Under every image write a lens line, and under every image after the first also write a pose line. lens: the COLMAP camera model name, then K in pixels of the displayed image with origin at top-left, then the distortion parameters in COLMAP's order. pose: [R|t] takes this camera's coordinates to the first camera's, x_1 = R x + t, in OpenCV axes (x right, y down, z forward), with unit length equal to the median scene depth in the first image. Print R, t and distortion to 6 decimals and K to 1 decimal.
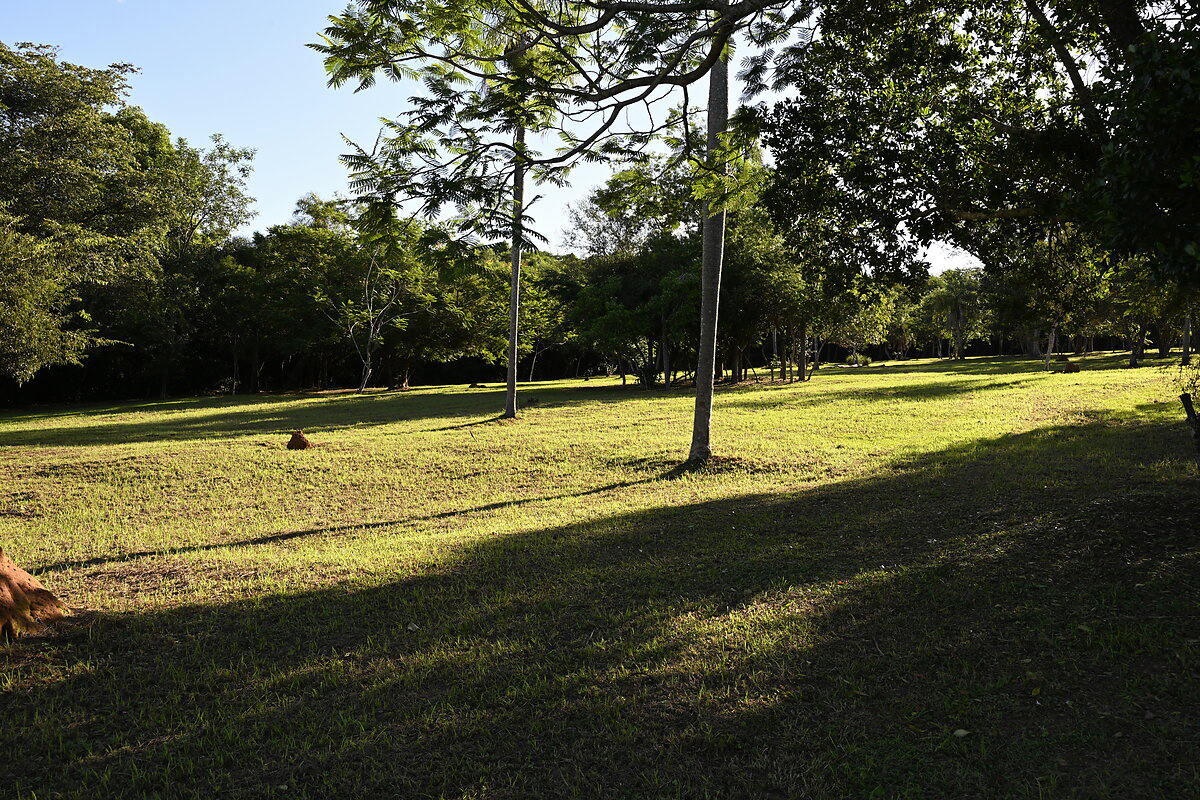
lens RADIAL K [[1024.4, 0, 603.7], [0, 1024.4, 401.7], [0, 0, 1]] dist [0.004377, -0.013983]
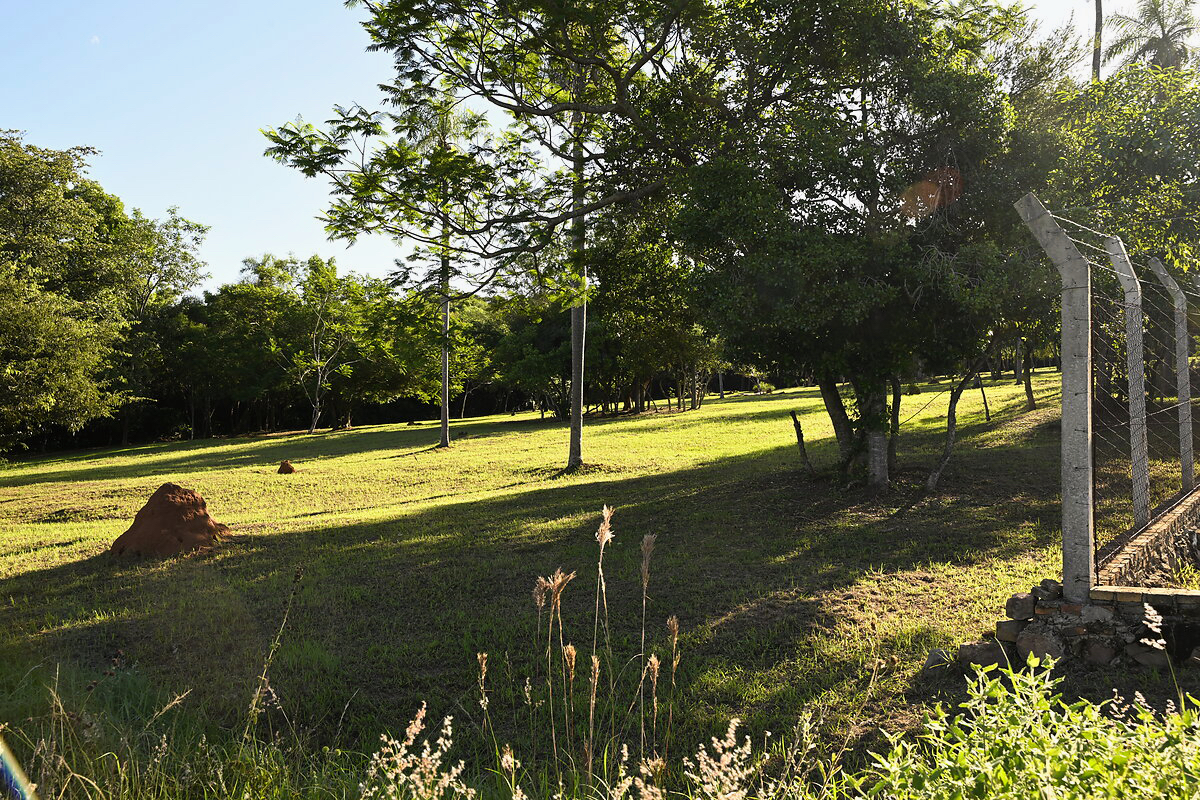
lens RADIAL K [[1024.4, 0, 603.7], [0, 1024.4, 401.7], [0, 0, 1]] dist [0.004377, -0.013983]
pose [[0.997334, -0.034516, 0.064285, 0.014217], [0.036596, 0.998835, -0.031450, 0.003826], [-0.063124, 0.033719, 0.997436, -0.153658]]
